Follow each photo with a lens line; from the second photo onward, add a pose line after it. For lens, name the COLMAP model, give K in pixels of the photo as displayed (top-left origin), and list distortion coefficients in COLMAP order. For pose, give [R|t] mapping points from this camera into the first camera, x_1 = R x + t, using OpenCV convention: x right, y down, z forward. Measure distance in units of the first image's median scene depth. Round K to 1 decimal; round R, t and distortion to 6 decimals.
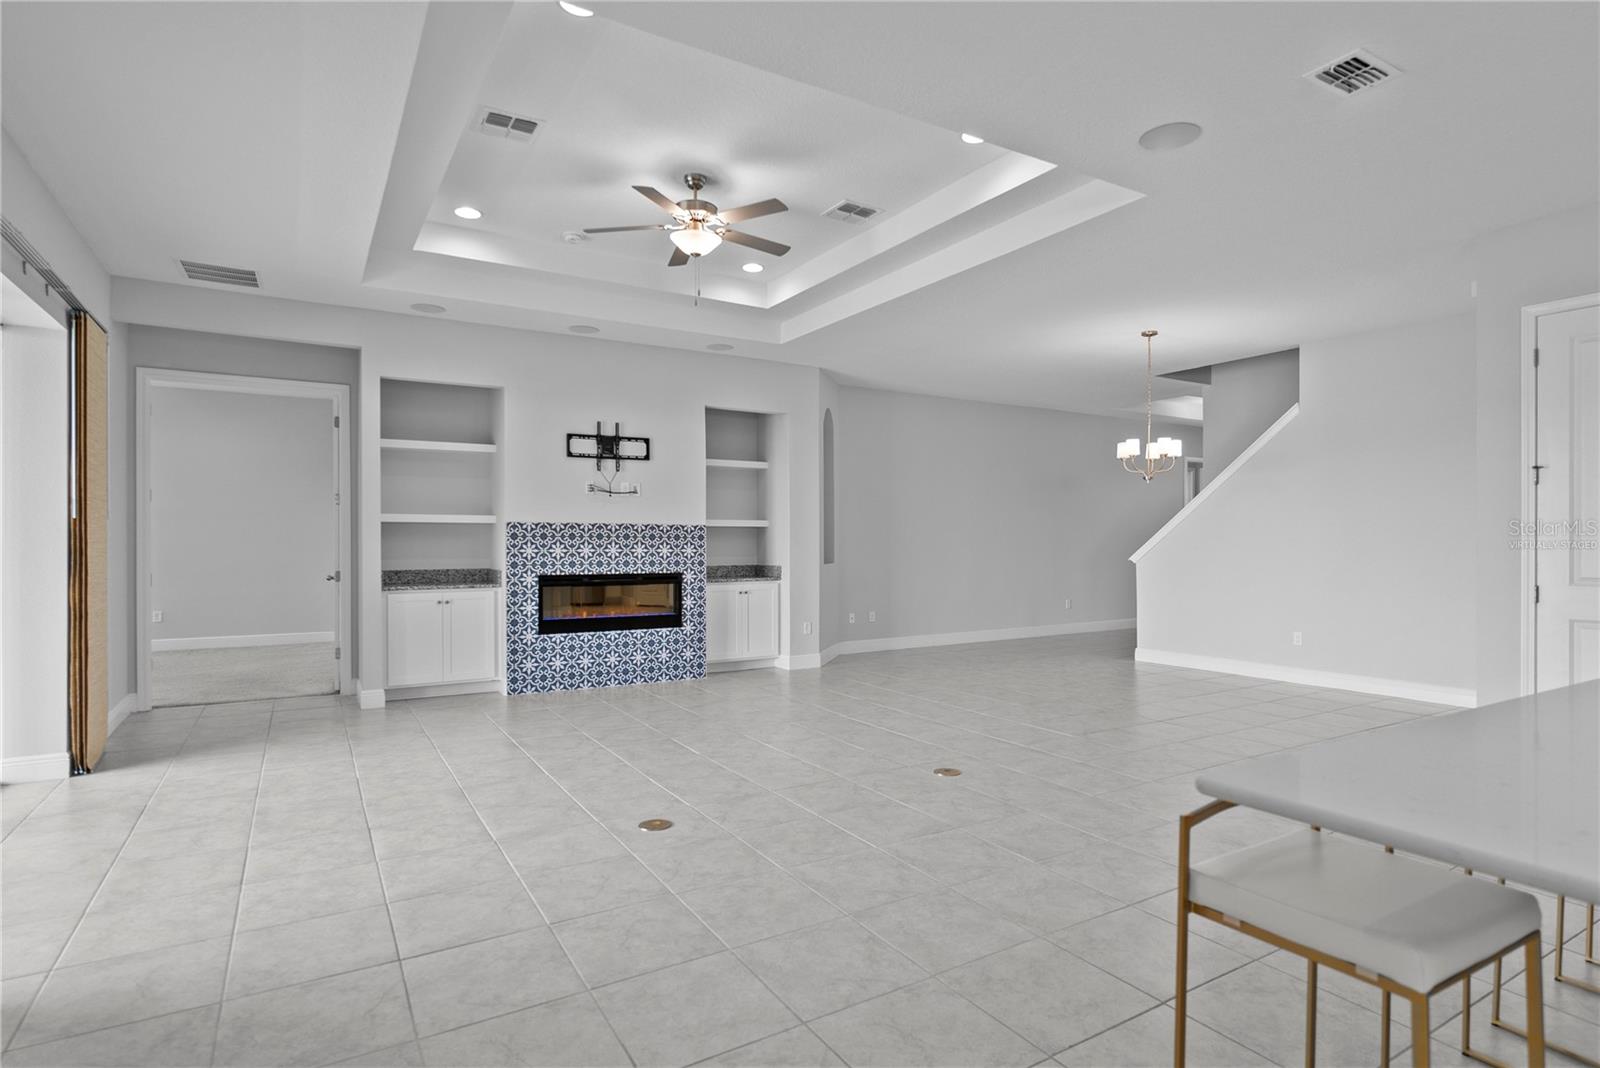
lens RADIAL K [[827.9, 0, 799.7], [0, 827.9, 534.2], [0, 0, 1]] dist [-0.006639, 0.002509]
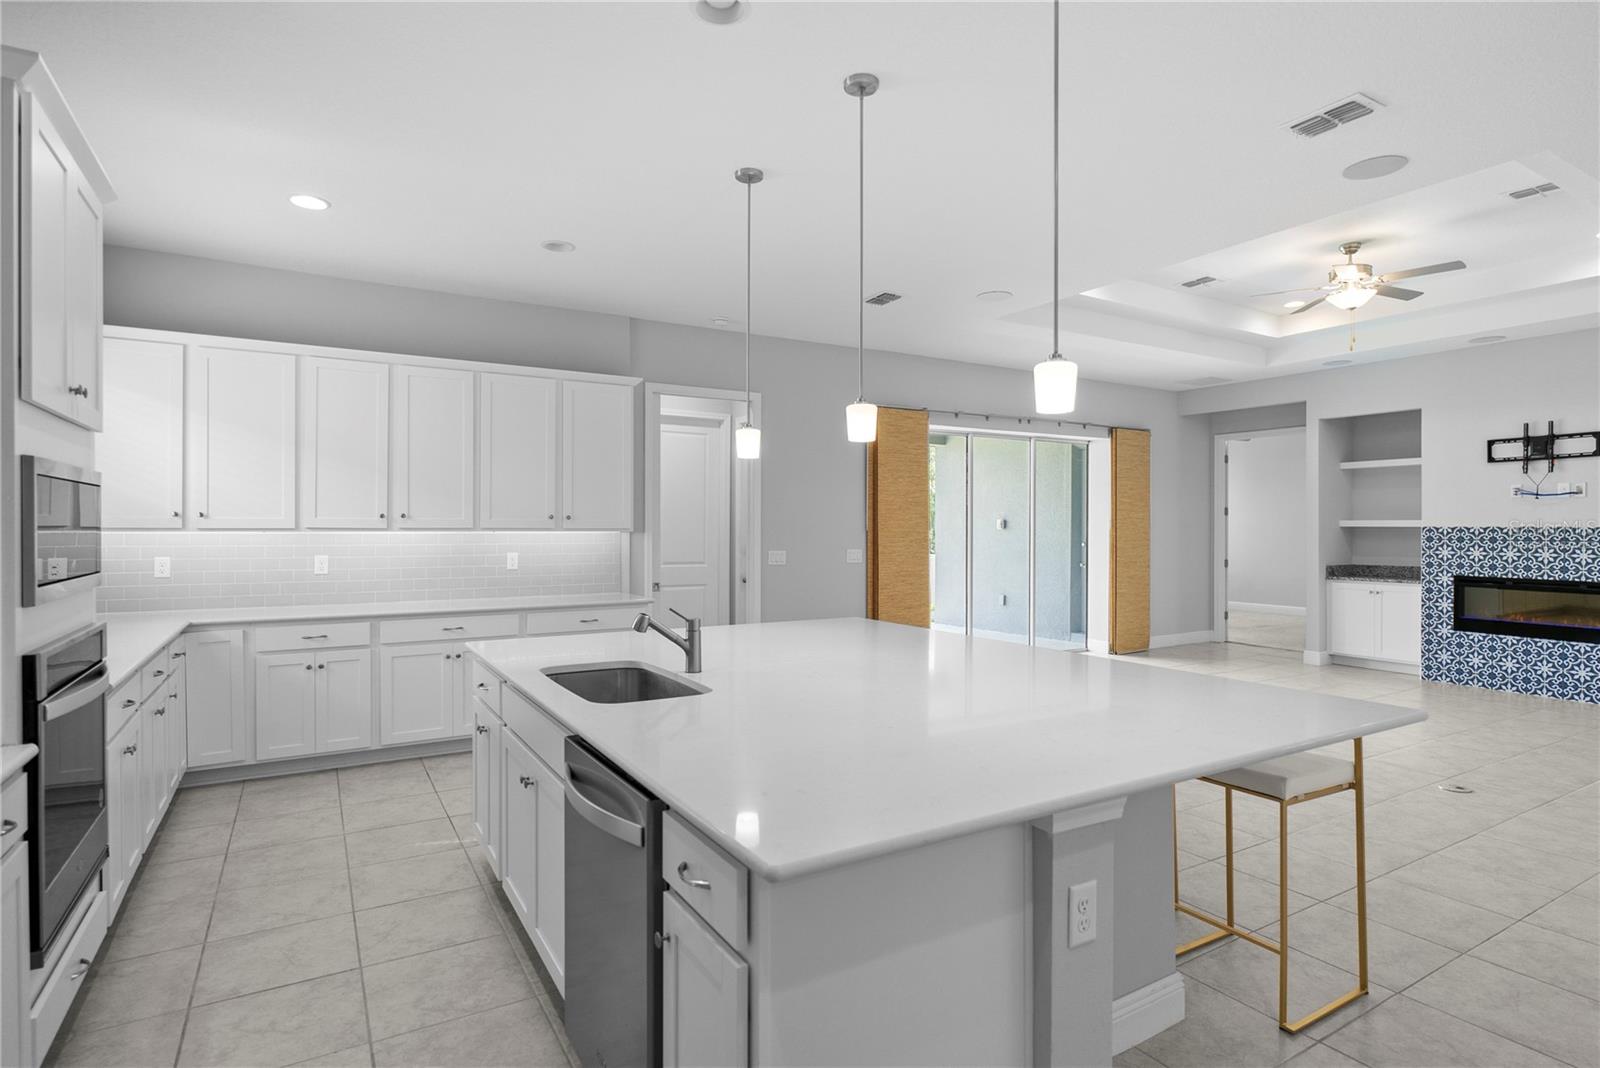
lens RADIAL K [[827.9, 0, 796.3], [0, 827.9, 531.4], [0, 0, 1]] dist [-0.006639, 0.002509]
pose [[-0.002926, 0.005411, -0.999981, 0.768568], [0.007732, 0.999956, 0.005388, -0.020588], [0.999966, -0.007716, -0.002968, 0.141902]]
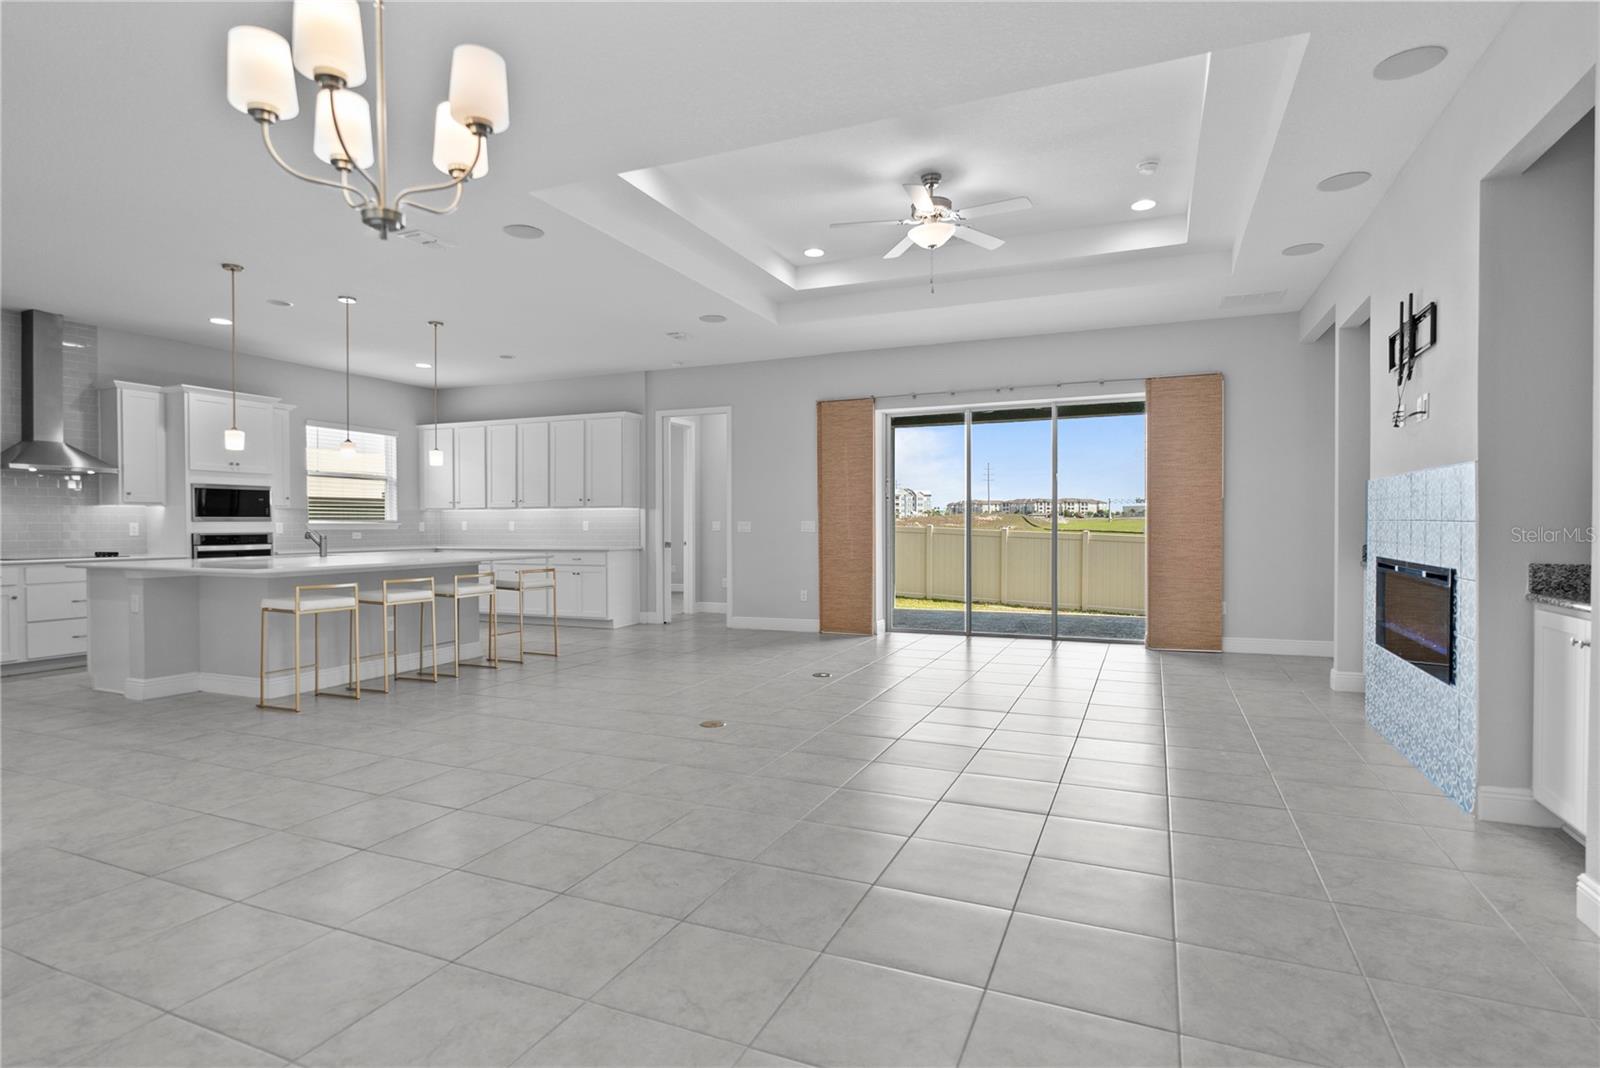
lens RADIAL K [[827.9, 0, 798.1], [0, 827.9, 535.9], [0, 0, 1]] dist [-0.006639, 0.002509]
pose [[-0.815375, 0.009819, -0.578850, 0.464589], [0.007940, 0.999952, 0.005778, 0.024969], [0.578878, 0.000115, -0.815414, 1.285456]]
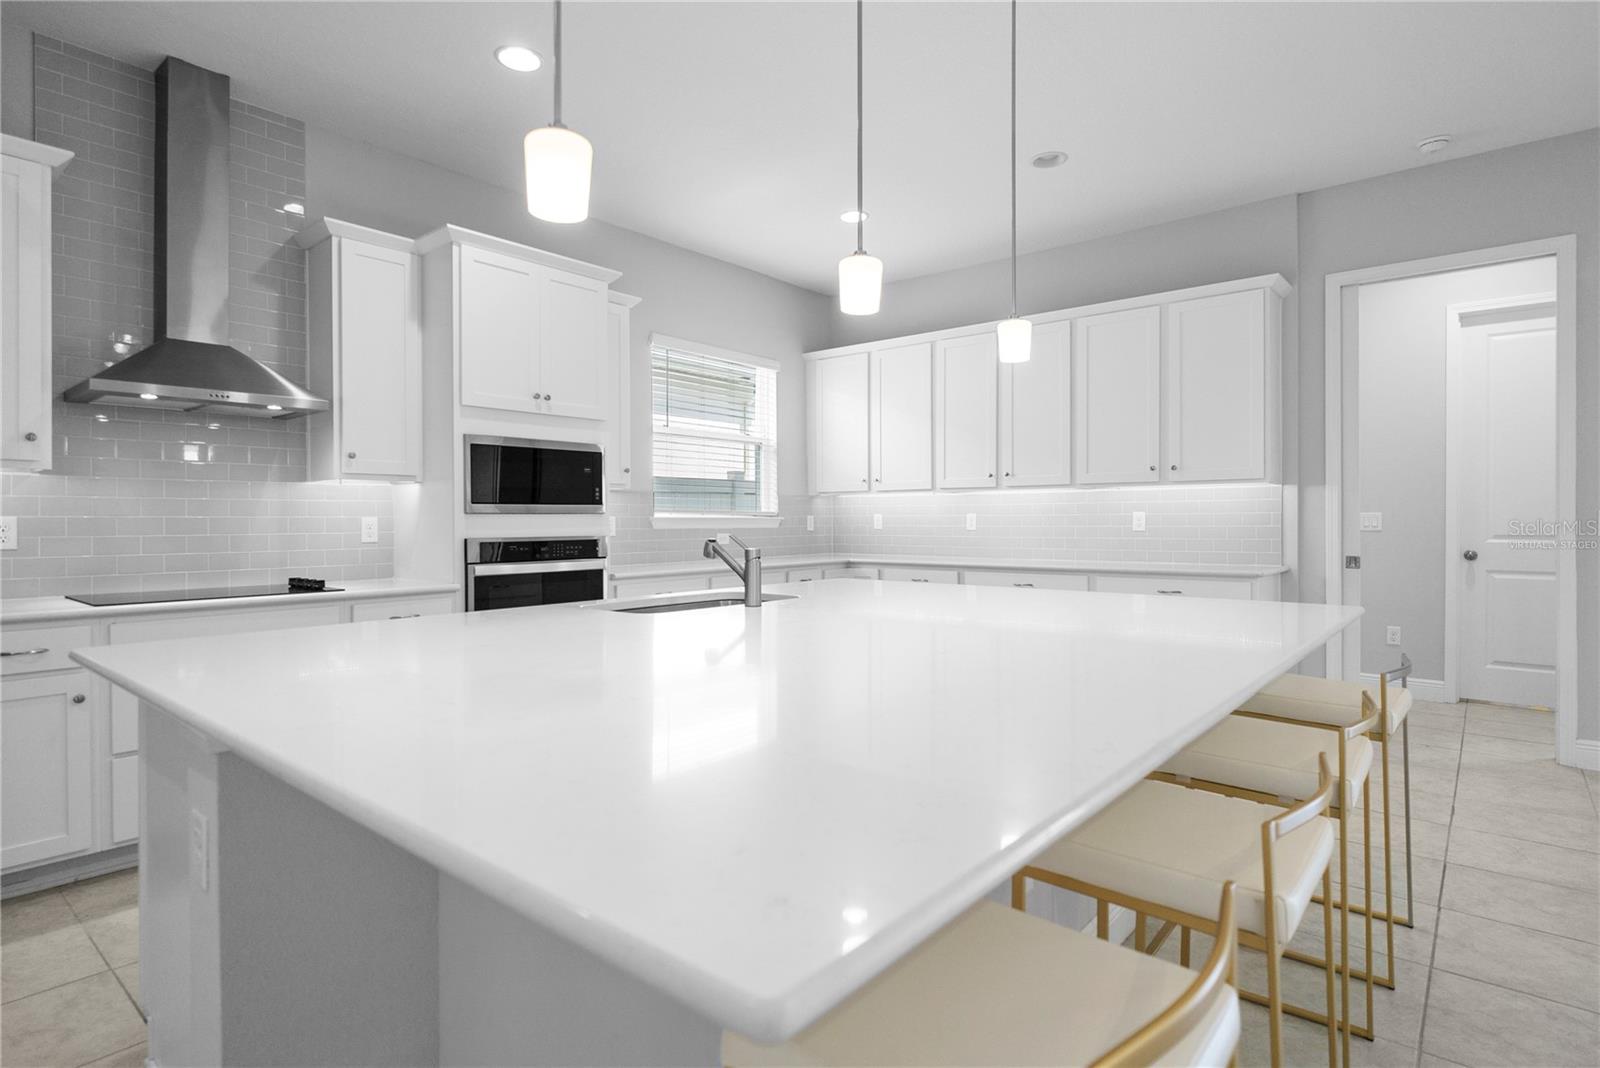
lens RADIAL K [[827.9, 0, 796.9], [0, 827.9, 523.2], [0, 0, 1]] dist [-0.006639, 0.002509]
pose [[-0.946347, 0.005354, -0.323107, 0.456021], [0.007269, 0.999962, -0.004721, 0.015535], [0.323070, -0.006816, -0.946351, 0.463744]]
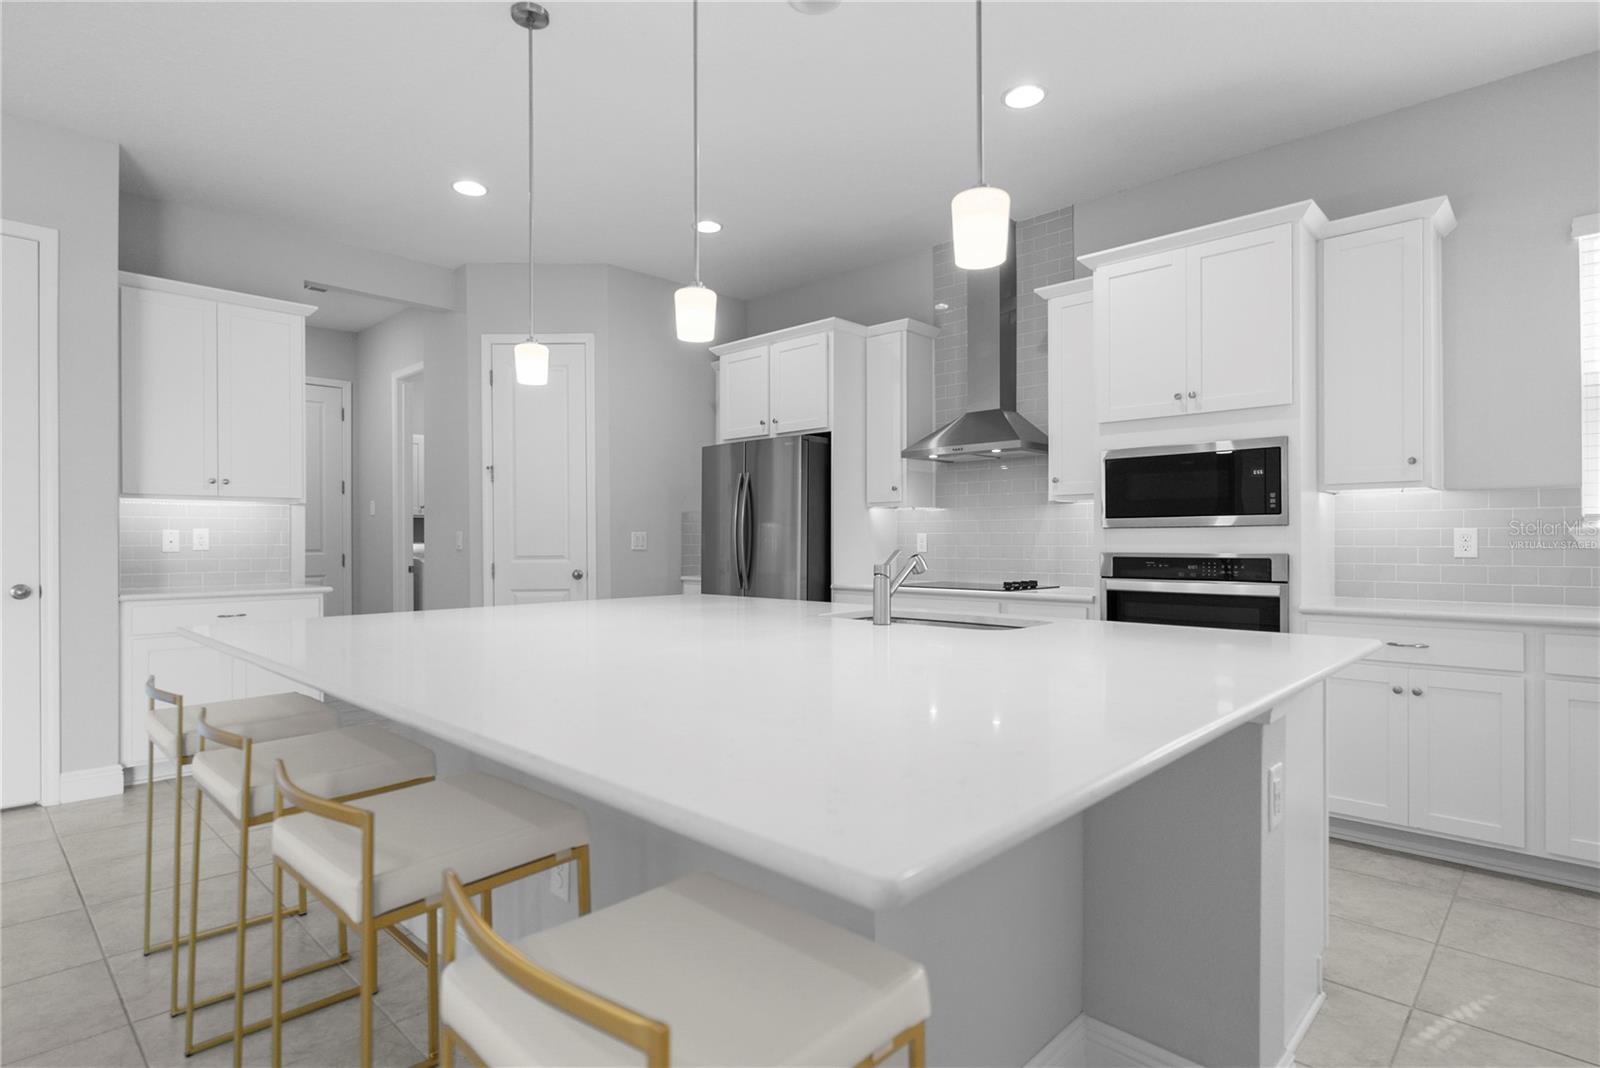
lens RADIAL K [[827.9, 0, 799.7], [0, 827.9, 536.9], [0, 0, 1]] dist [-0.006639, 0.002509]
pose [[-0.263293, 0.004843, 0.964704, 0.001403], [-0.006949, 0.999952, -0.006916, 0.016159], [-0.964691, -0.008525, -0.263247, 0.222396]]
